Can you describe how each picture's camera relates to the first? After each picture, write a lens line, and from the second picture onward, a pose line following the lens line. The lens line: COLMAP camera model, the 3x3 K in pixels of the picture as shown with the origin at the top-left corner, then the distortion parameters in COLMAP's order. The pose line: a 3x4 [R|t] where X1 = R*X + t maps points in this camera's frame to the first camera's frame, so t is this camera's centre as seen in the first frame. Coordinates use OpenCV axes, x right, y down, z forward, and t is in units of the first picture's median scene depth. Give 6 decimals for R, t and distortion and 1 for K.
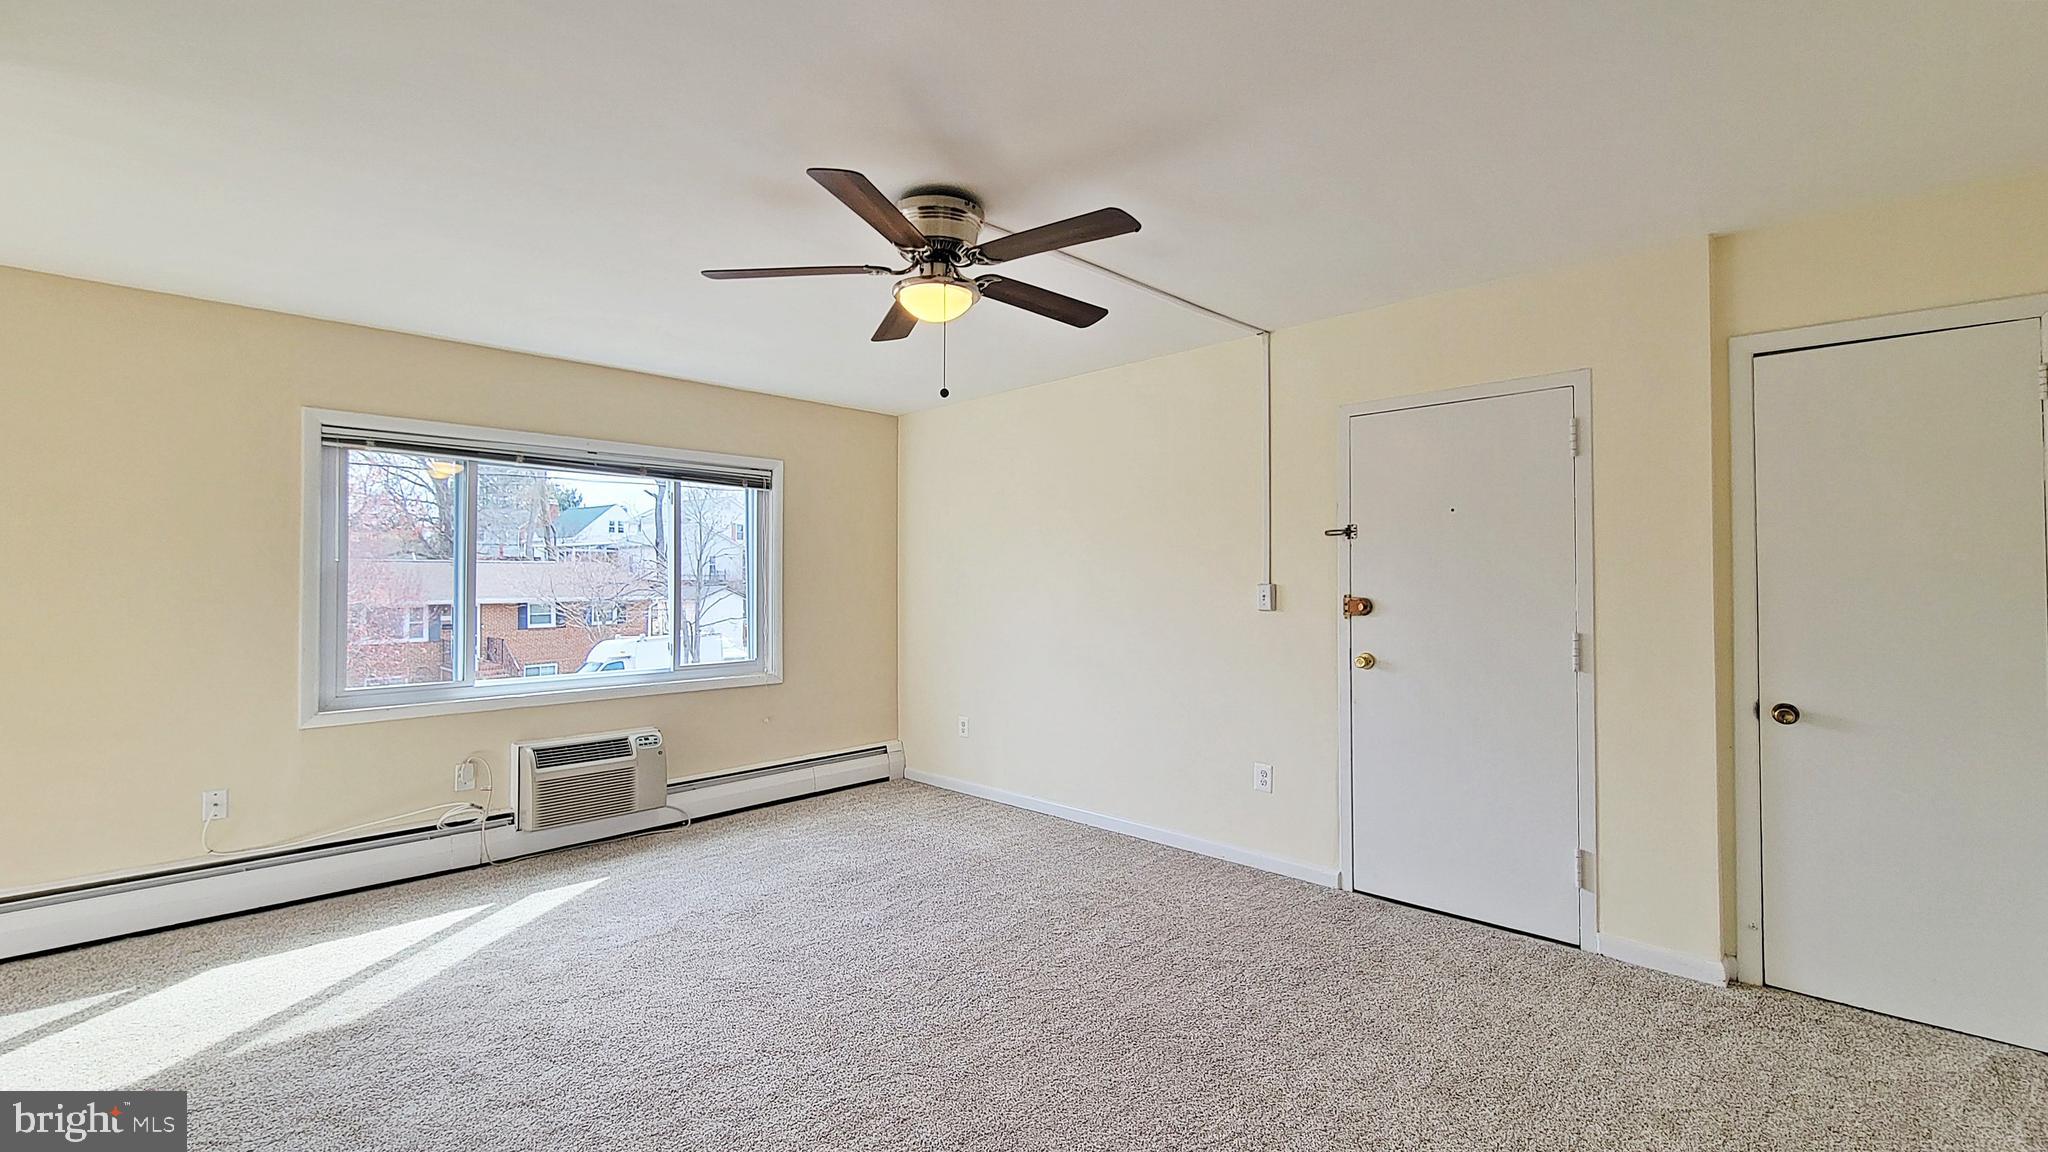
lens RADIAL K [[832.7, 0, 1021.6], [0, 832.7, 578.8], [0, 0, 1]] dist [-0.000343, -0.000114]
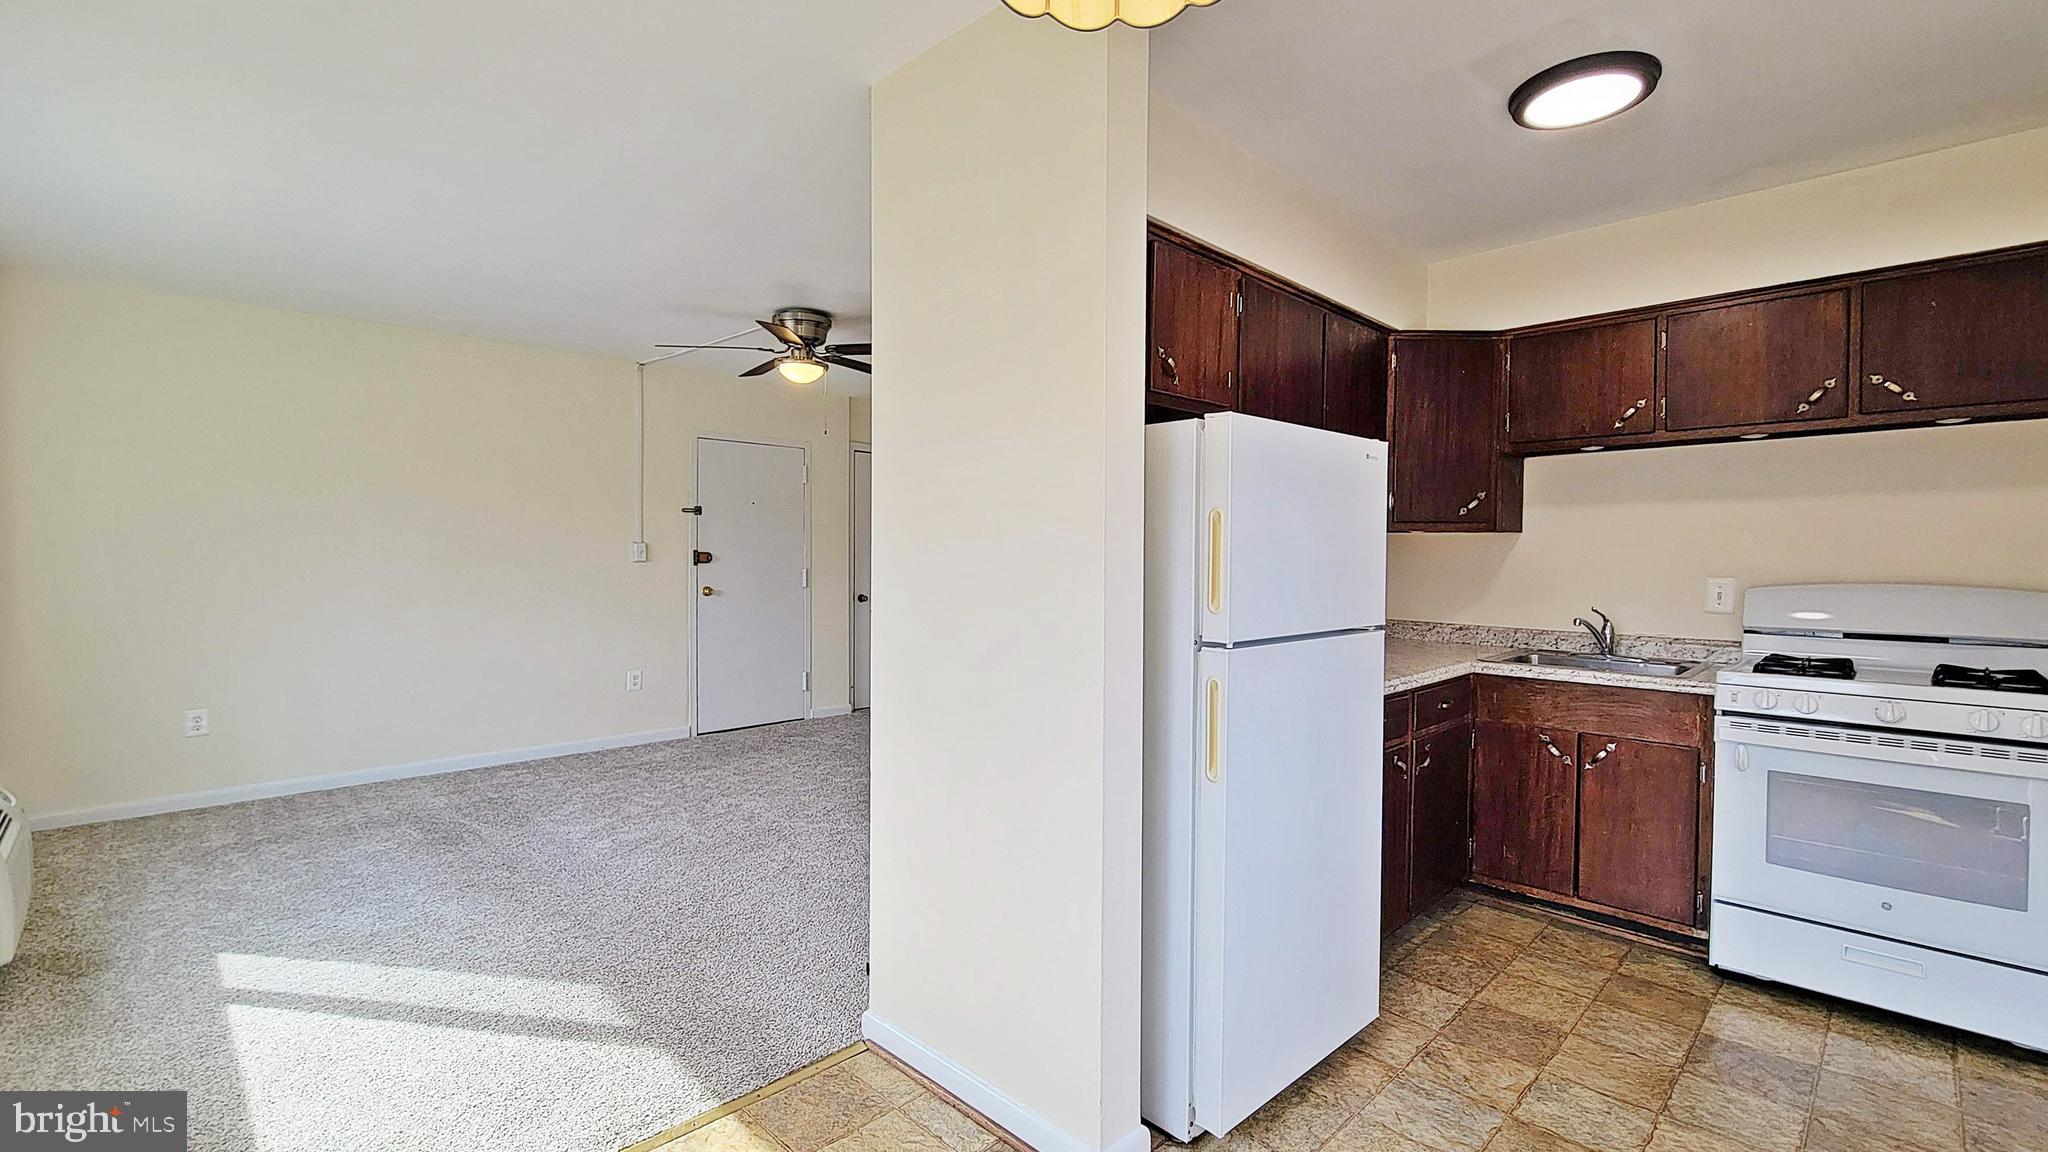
lens RADIAL K [[832.7, 0, 1026.6], [0, 832.7, 566.2], [0, 0, 1]] dist [-0.000343, -0.000114]
pose [[0.042297, -0.020095, 0.998903, -1.165006], [-0.021222, 0.999554, 0.021007, 0.002731], [-0.998880, -0.022088, 0.041851, 0.308051]]
